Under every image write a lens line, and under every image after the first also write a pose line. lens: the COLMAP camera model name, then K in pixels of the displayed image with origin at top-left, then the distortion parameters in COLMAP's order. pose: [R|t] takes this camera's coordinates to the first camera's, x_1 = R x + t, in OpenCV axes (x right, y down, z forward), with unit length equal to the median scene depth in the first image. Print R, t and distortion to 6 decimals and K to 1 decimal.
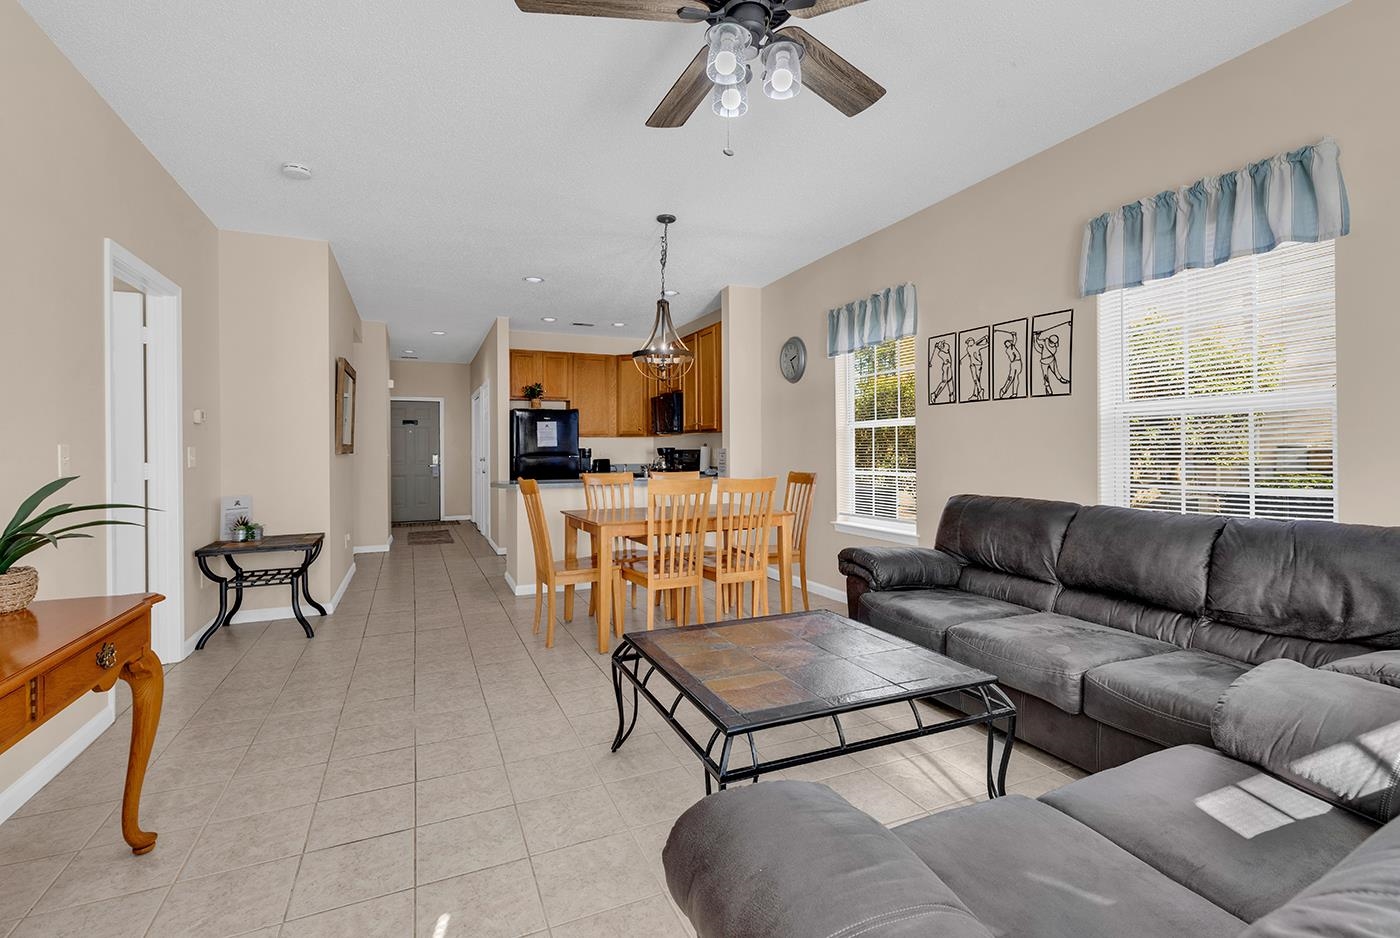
lens RADIAL K [[643.7, 0, 702.2], [0, 643.7, 447.9], [0, 0, 1]] dist [0.002073, -0.000236]
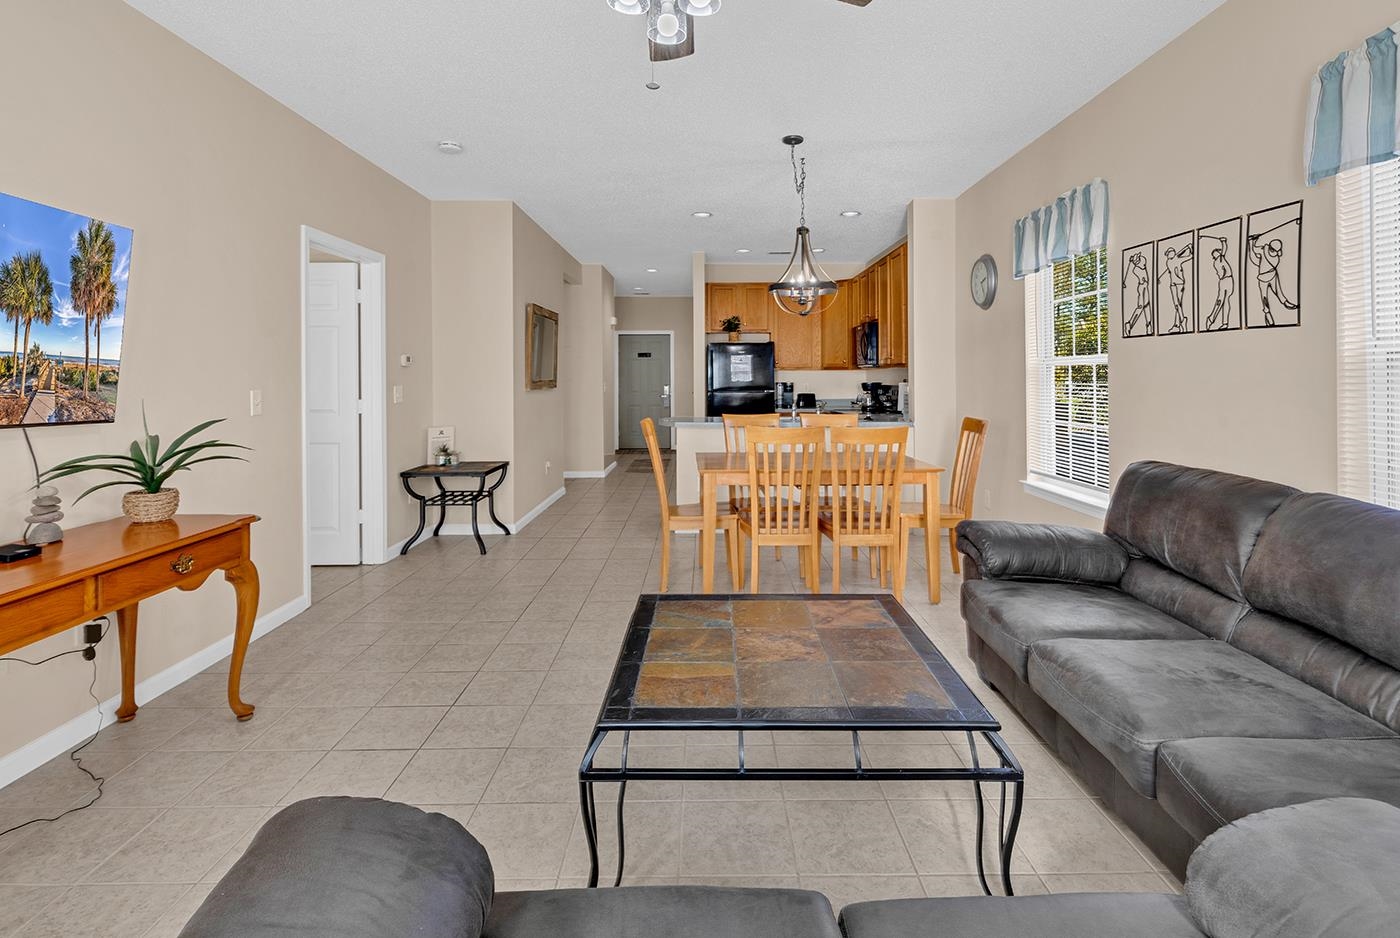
lens RADIAL K [[679.3, 0, 703.8], [0, 679.3, 372.7], [0, 0, 1]] dist [-0.001933, -0.000498]
pose [[0.914023, 0.001533, -0.405659, 0.212227], [-0.002232, 0.999997, -0.001249, -0.022497], [0.405656, 0.002047, 0.914024, 0.064965]]
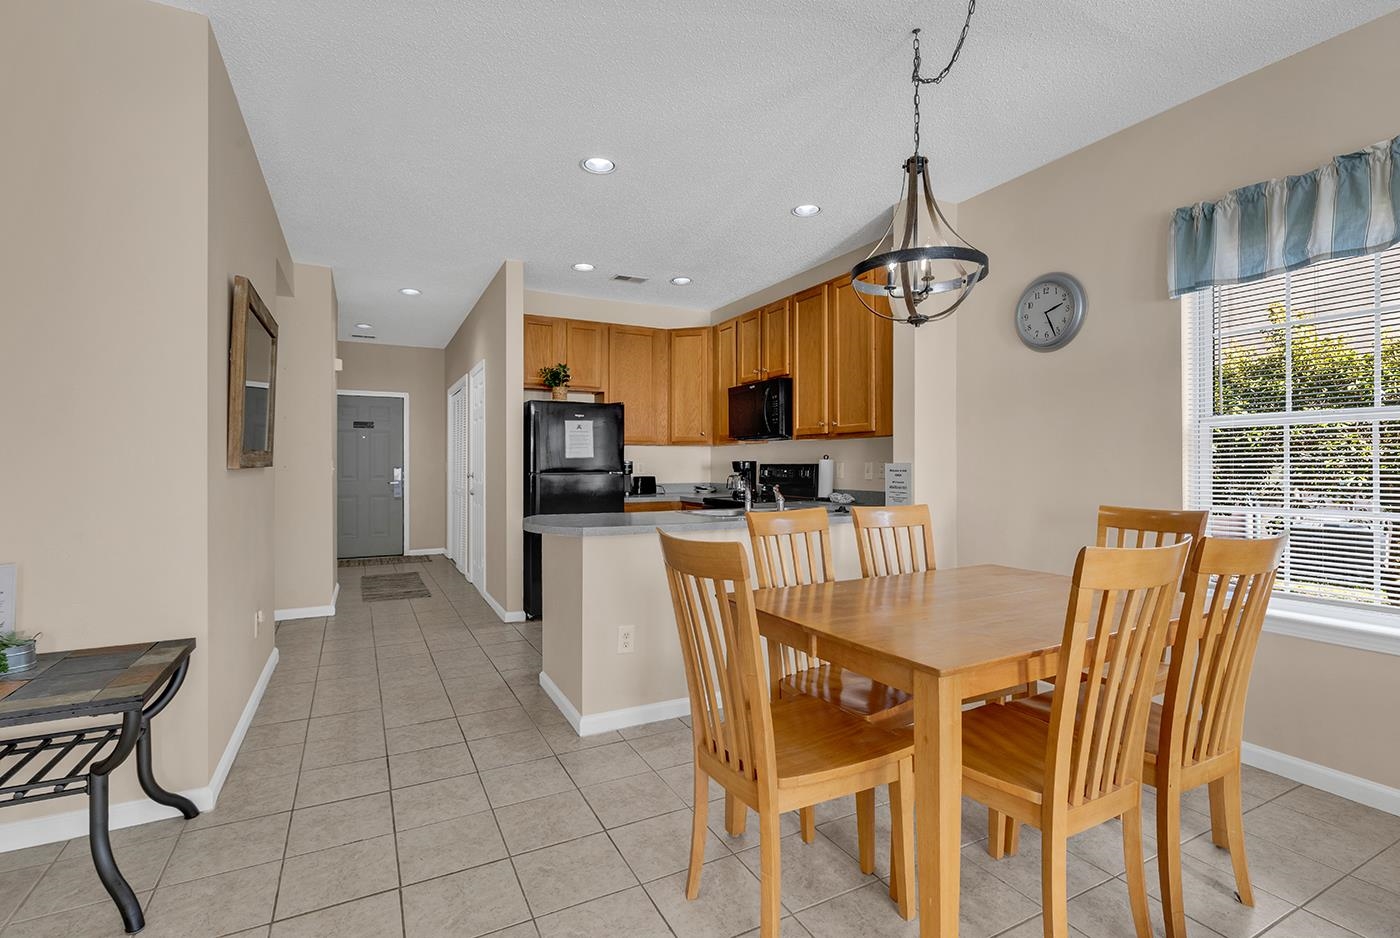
lens RADIAL K [[651.4, 0, 701.4], [0, 651.4, 461.7], [0, 0, 1]] dist [-0.011128, -0.000268]
pose [[0.997992, 0.007382, 0.062906, -0.269717], [-0.007351, 0.999973, -0.000721, 0.002652], [-0.062910, 0.000257, 0.998019, 0.548890]]
